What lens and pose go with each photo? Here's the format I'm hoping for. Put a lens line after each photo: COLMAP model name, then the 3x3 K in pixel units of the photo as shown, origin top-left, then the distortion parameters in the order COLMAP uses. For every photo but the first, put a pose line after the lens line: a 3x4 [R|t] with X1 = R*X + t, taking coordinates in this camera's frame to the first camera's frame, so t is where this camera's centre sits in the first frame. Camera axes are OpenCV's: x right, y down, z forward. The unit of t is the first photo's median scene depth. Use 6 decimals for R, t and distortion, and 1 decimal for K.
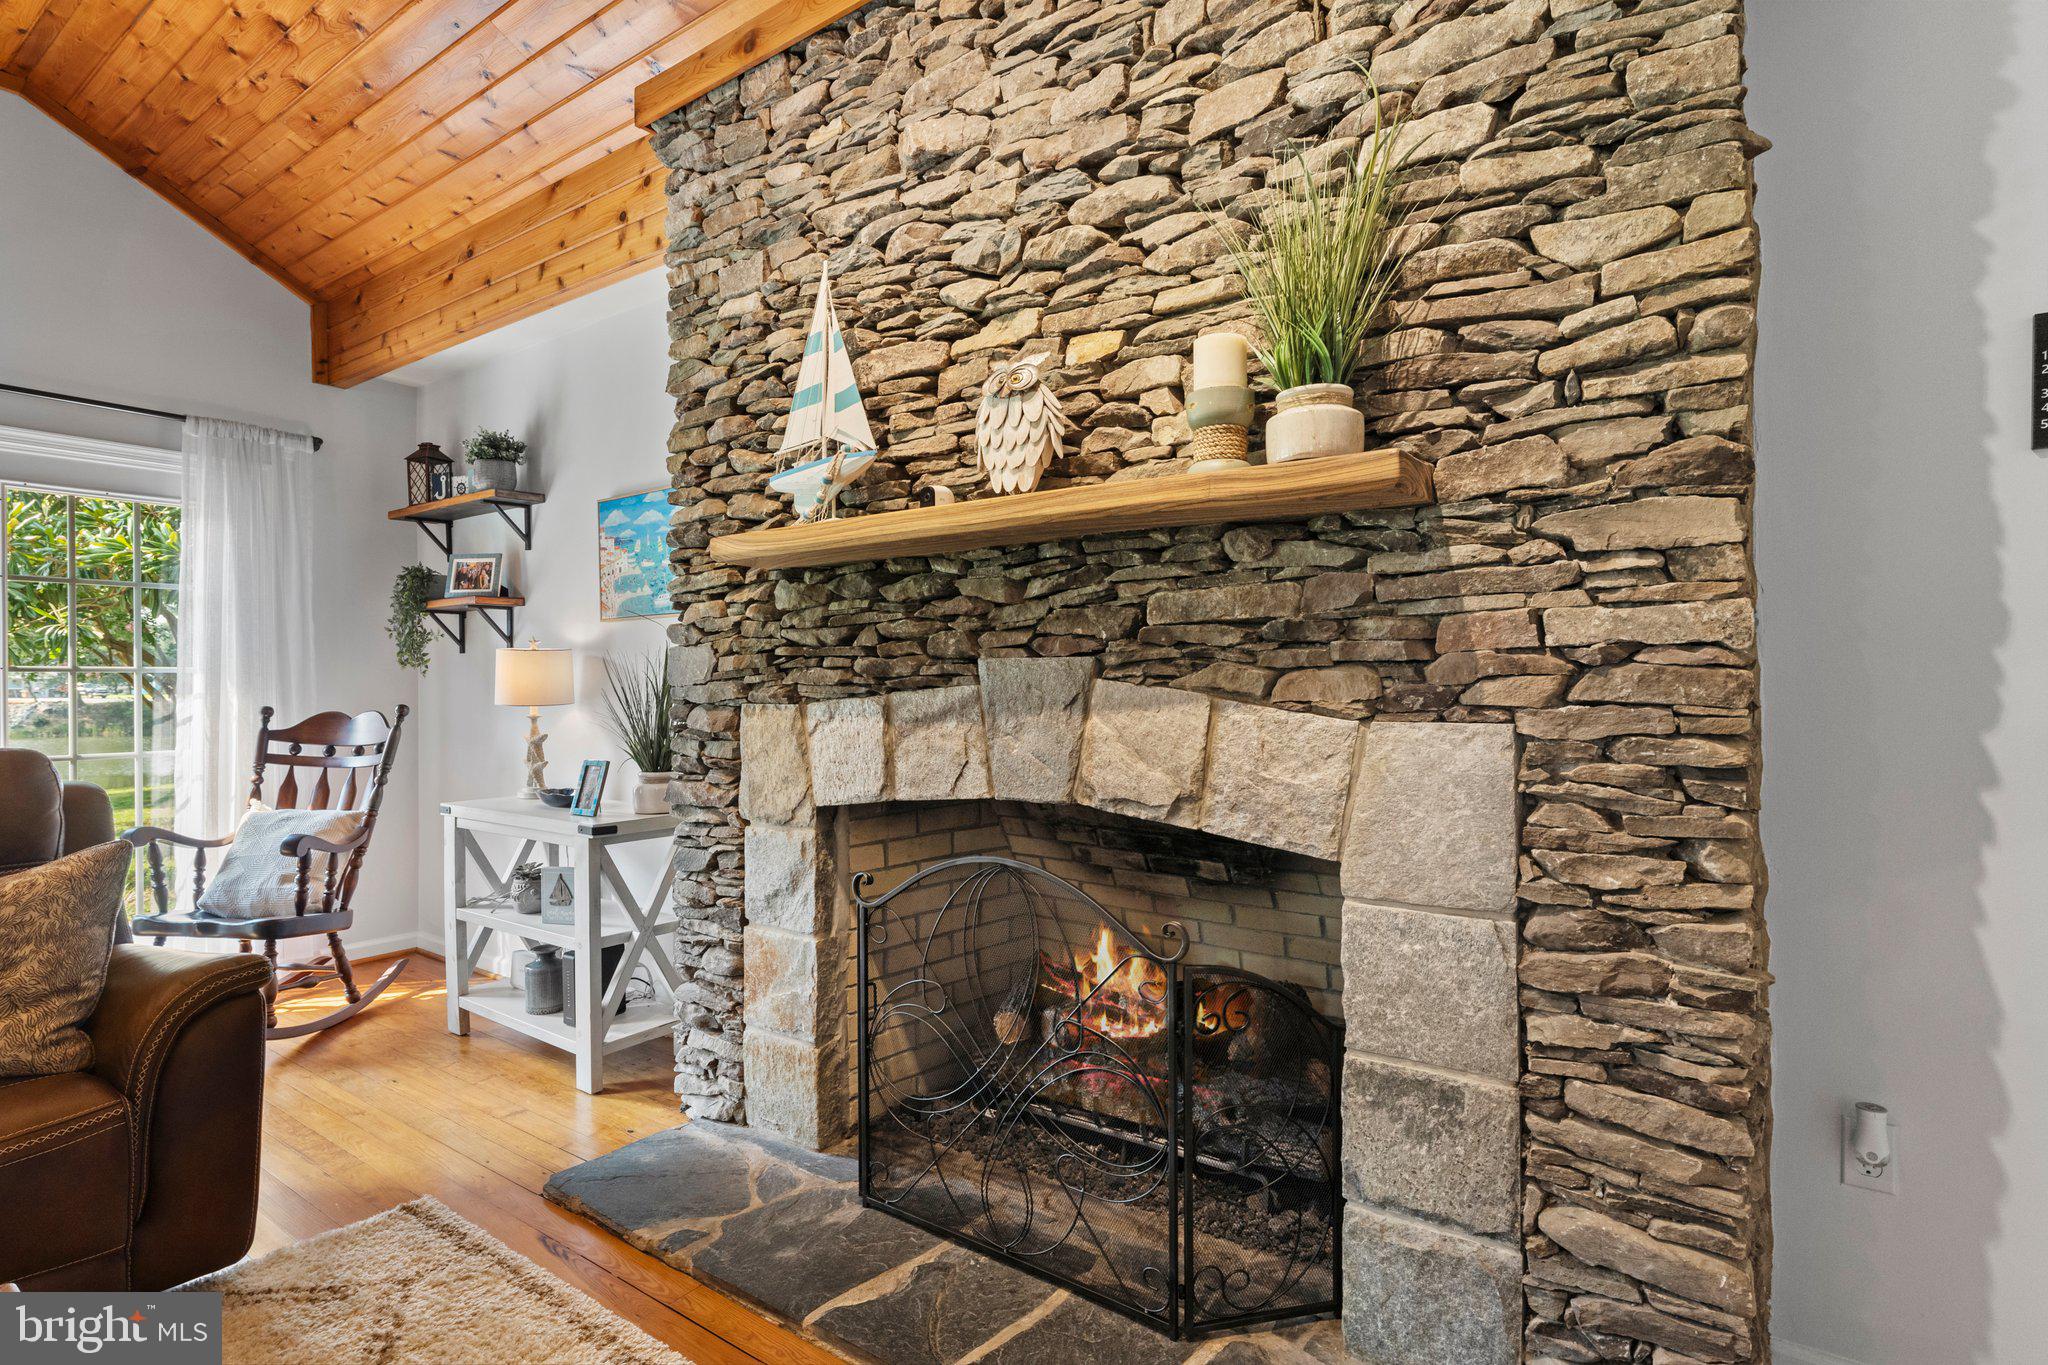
lens RADIAL K [[1012.5, 0, 1024.0], [0, 1012.5, 682.5], [0, 0, 1]] dist [0.000063, 0.000021]
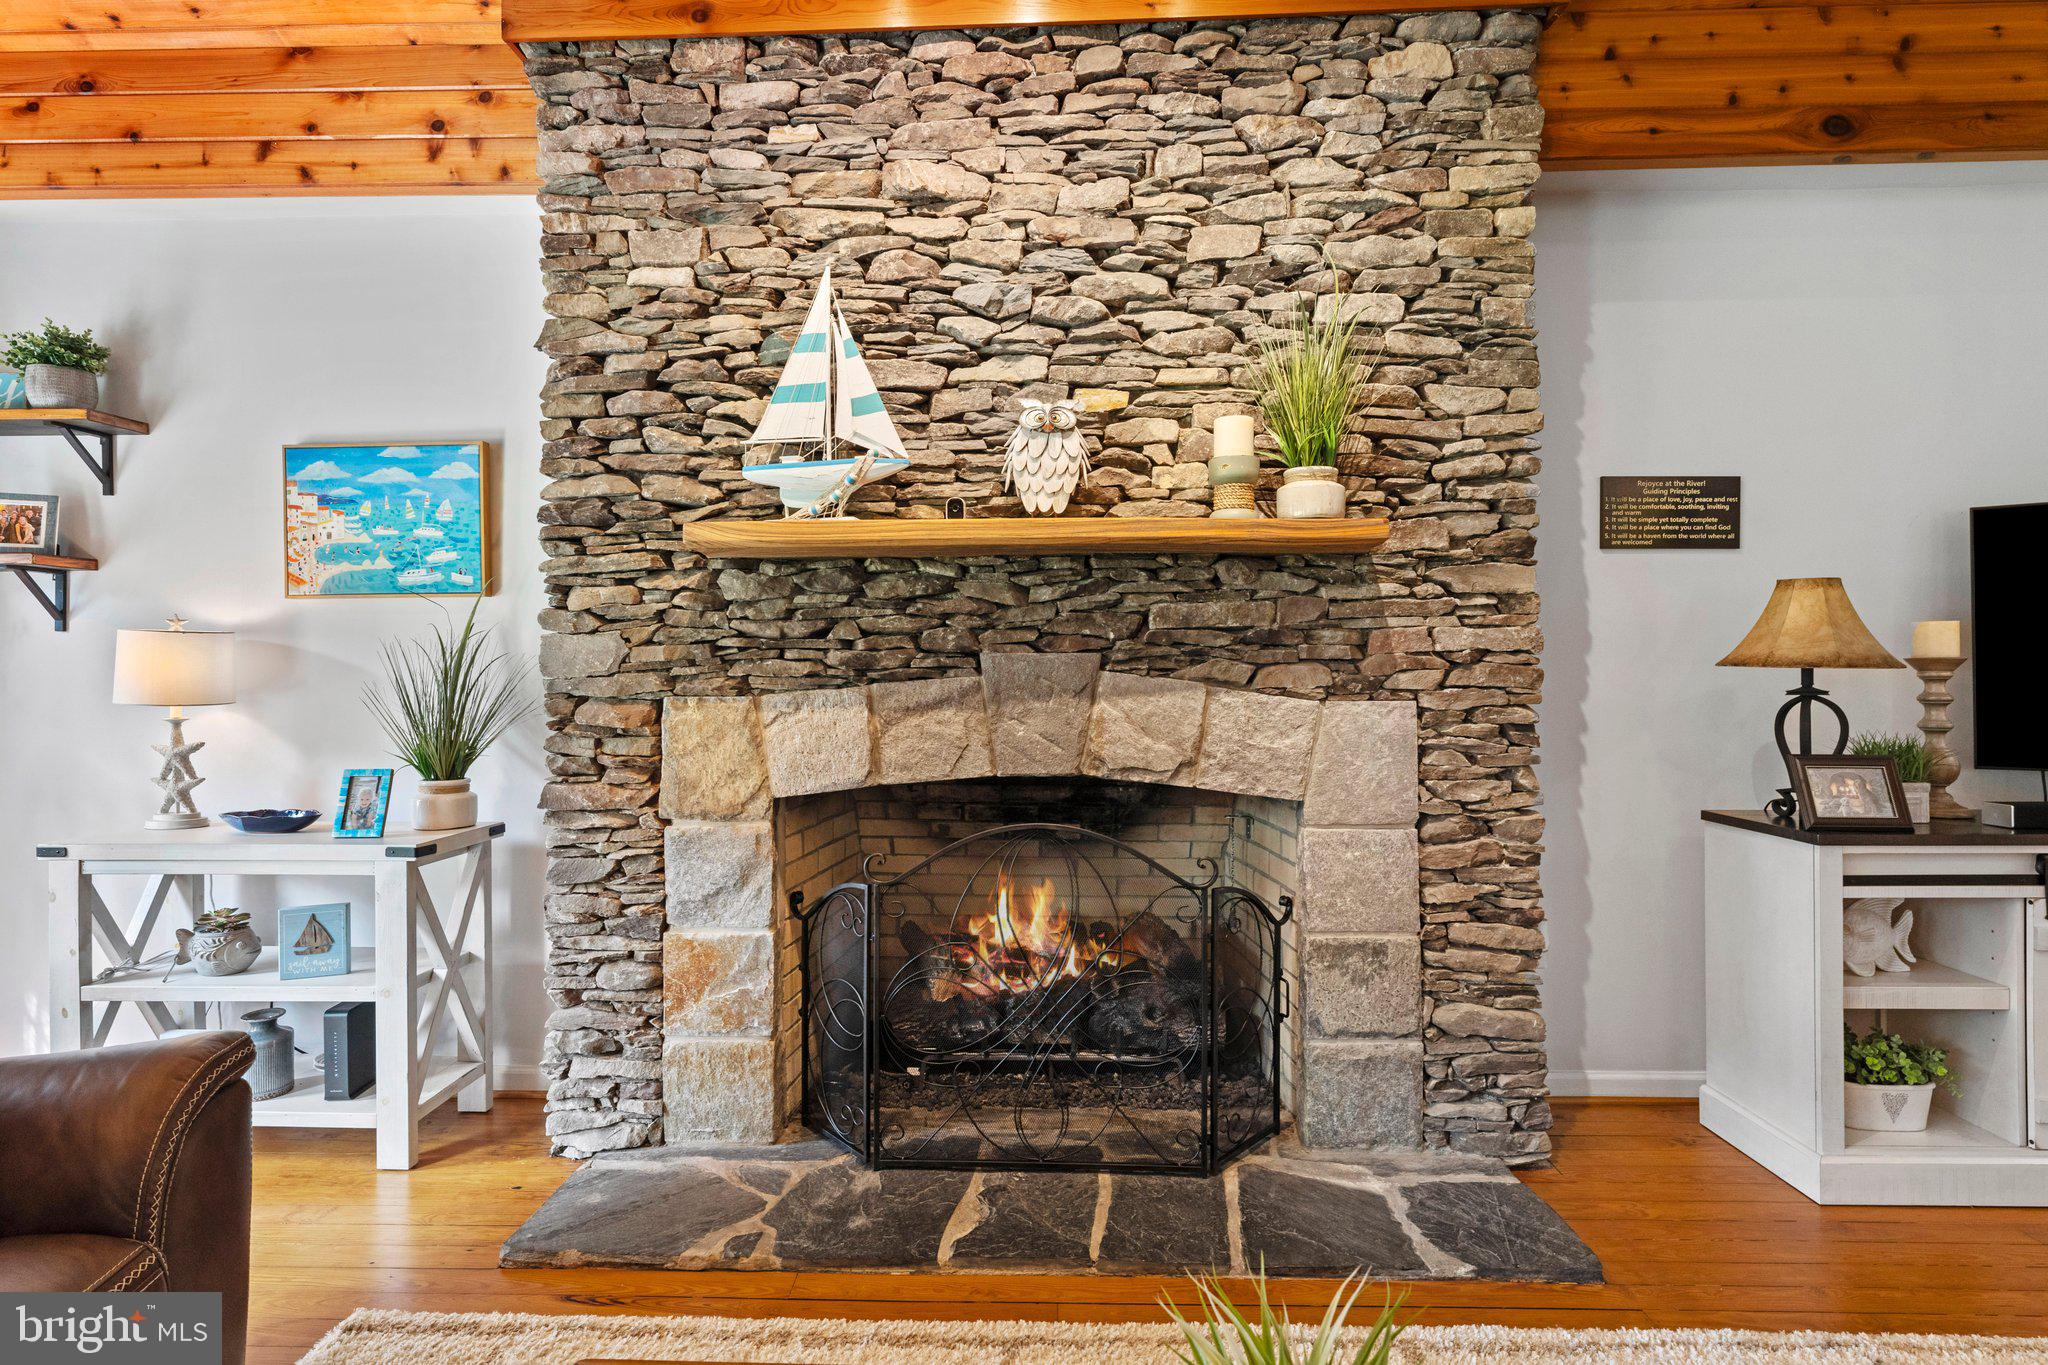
lens RADIAL K [[1010.9, 0, 1024.0], [0, 1010.9, 668.8], [0, 0, 1]] dist [0.001784, 0.000200]
pose [[0.831258, 0.004888, 0.555866, -0.739223], [0.000255, 0.999958, -0.009175, 0.005131], [-0.555887, 0.007768, 0.831221, 0.039842]]
